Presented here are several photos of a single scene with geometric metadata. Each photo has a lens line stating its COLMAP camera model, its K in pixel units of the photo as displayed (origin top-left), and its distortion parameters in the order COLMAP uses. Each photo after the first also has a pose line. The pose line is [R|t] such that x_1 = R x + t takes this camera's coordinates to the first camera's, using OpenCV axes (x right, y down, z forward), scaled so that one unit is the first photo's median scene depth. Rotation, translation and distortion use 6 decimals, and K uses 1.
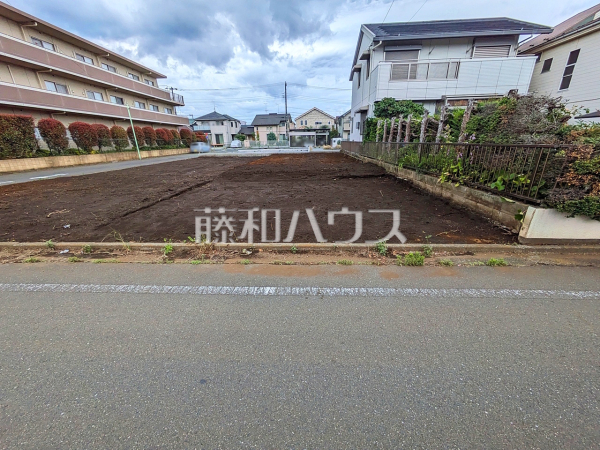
lens RADIAL K [[236.6, 0, 298.2], [0, 236.6, 228.1], [0, 0, 1]] dist [0.000224, 0.001374]
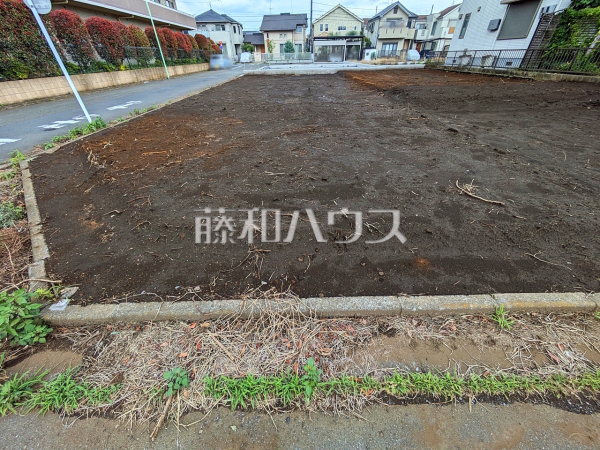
lens RADIAL K [[236.6, 0, 299.5], [0, 236.6, 226.4], [0, 0, 1]] dist [0.000224, 0.001374]
pose [[0.998623, -0.029680, 0.043249, -0.291282], [0.016909, 0.962653, 0.270209, -0.028828], [-0.049654, -0.269106, 0.961830, 0.108585]]
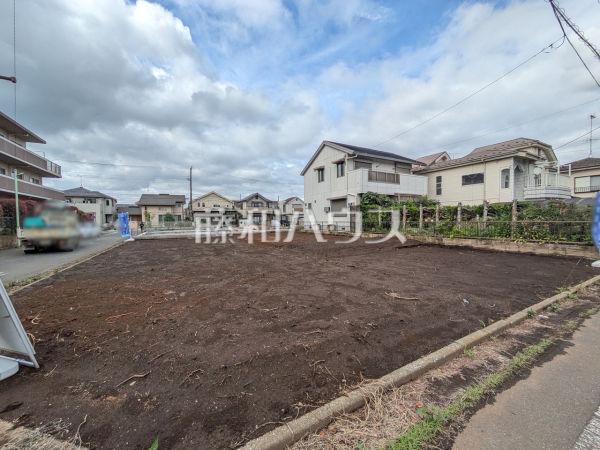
lens RADIAL K [[236.6, 0, 301.7], [0, 236.6, 224.1], [0, 0, 1]] dist [0.000224, 0.001374]
pose [[0.848364, 0.000468, 0.529413, -0.360486], [0.180262, 0.939991, -0.289693, -0.025820], [-0.497779, 0.341198, 0.797371, 0.089580]]
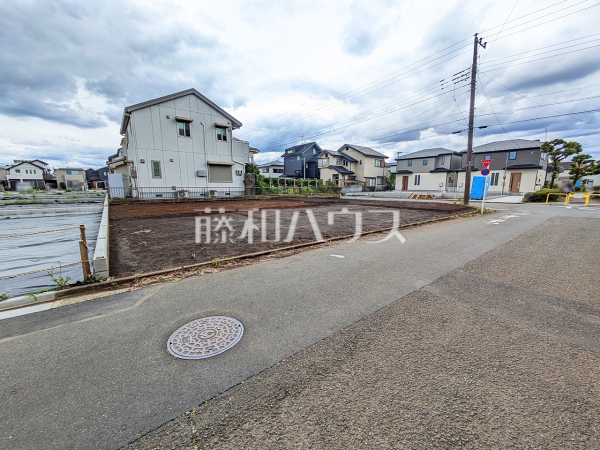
lens RADIAL K [[236.6, 0, 297.2], [0, 236.6, 219.6], [0, 0, 1]] dist [0.000224, 0.001374]
pose [[-0.646934, -0.105393, 0.755227, -0.622285], [0.265507, 0.897296, 0.352655, -0.366548], [-0.714830, 0.428663, -0.552509, 0.988054]]
